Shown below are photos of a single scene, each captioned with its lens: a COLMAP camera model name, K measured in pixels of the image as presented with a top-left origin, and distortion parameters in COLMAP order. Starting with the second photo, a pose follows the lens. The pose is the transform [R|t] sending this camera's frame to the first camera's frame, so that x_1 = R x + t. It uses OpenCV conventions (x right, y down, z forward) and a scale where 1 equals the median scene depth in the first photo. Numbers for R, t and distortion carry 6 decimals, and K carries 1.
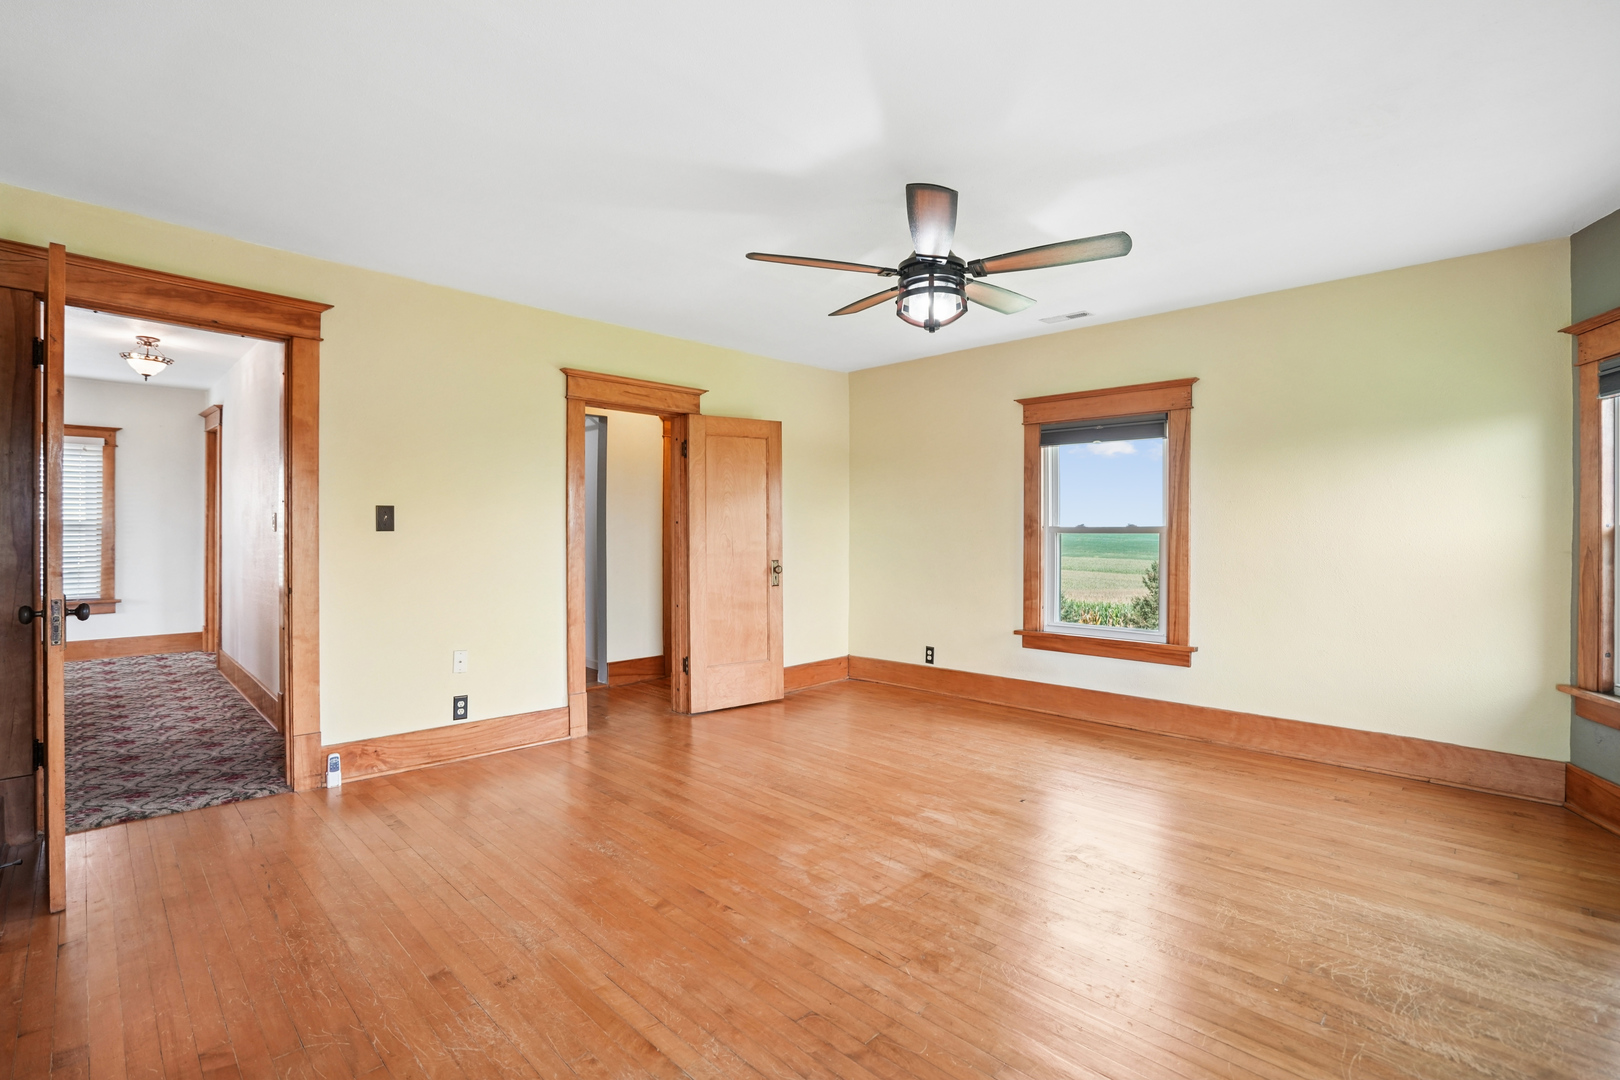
lens RADIAL K [[763.4, 0, 810.0], [0, 763.4, 526.3], [0, 0, 1]] dist [-0.062151, 0.027623]
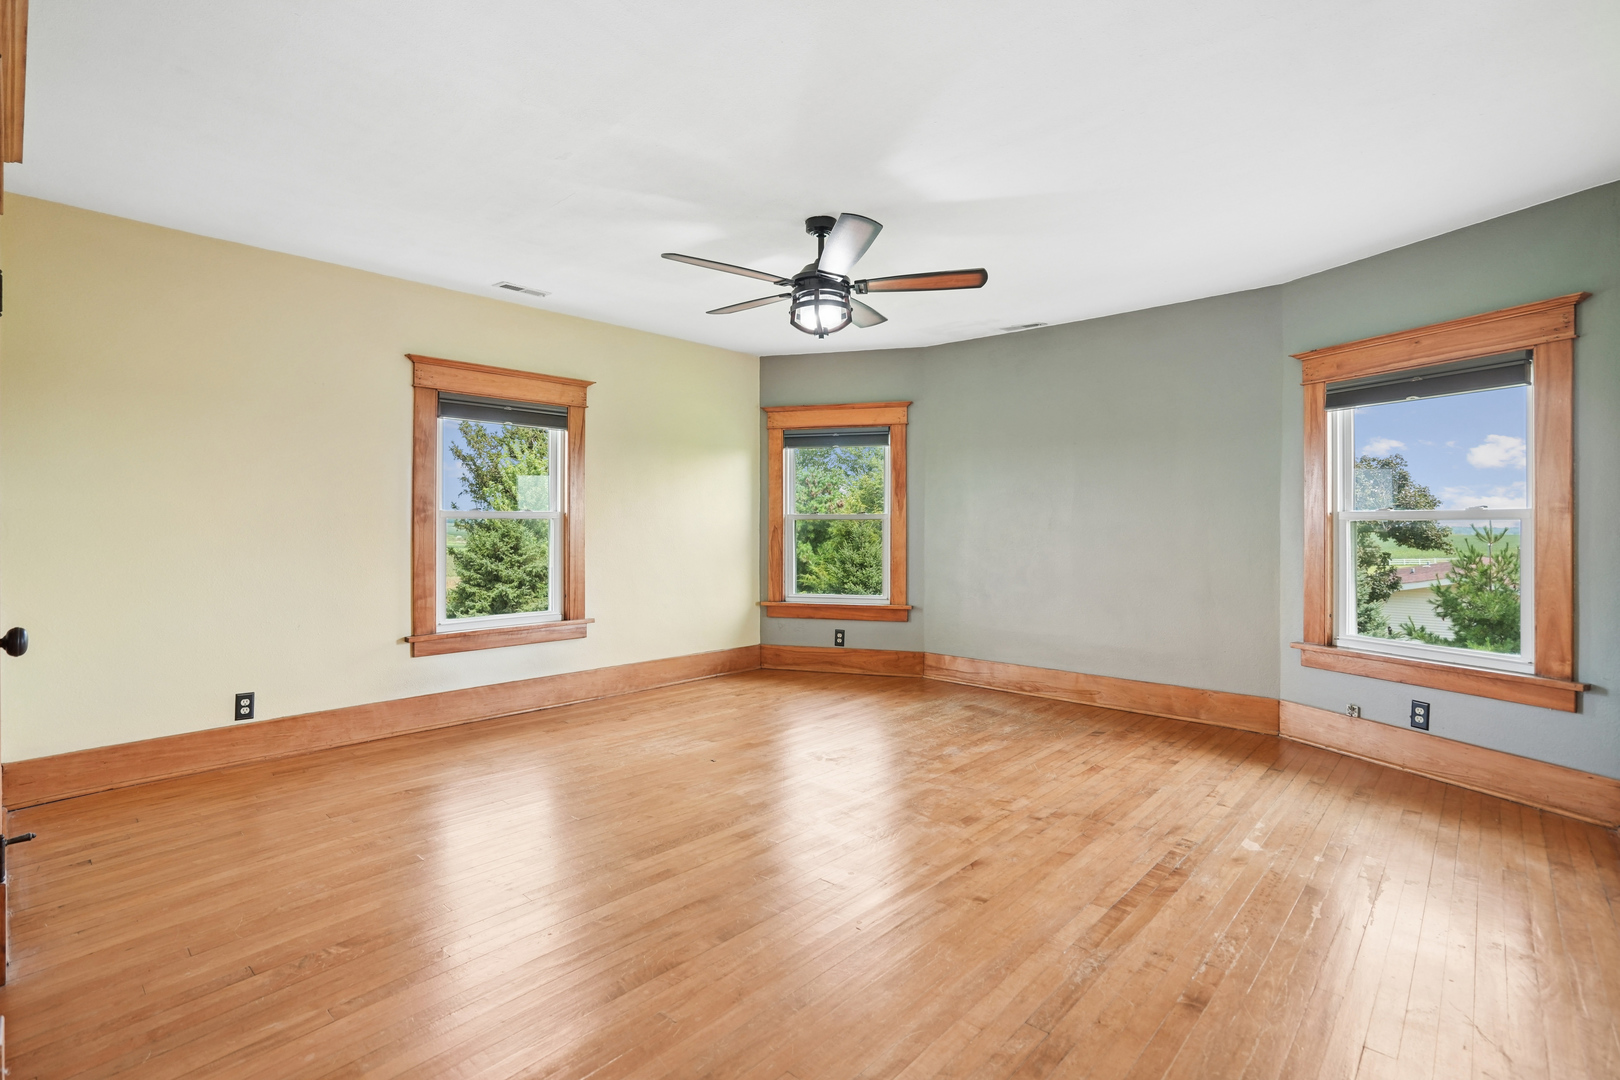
lens RADIAL K [[763.4, 0, 810.0], [0, 763.4, 526.3], [0, 0, 1]] dist [-0.062151, 0.027623]
pose [[-0.052345, -0.011976, 0.998557, -0.809739], [-0.010790, 0.999876, 0.011426, 0.005358], [-0.998571, -0.010177, -0.052467, 0.893982]]
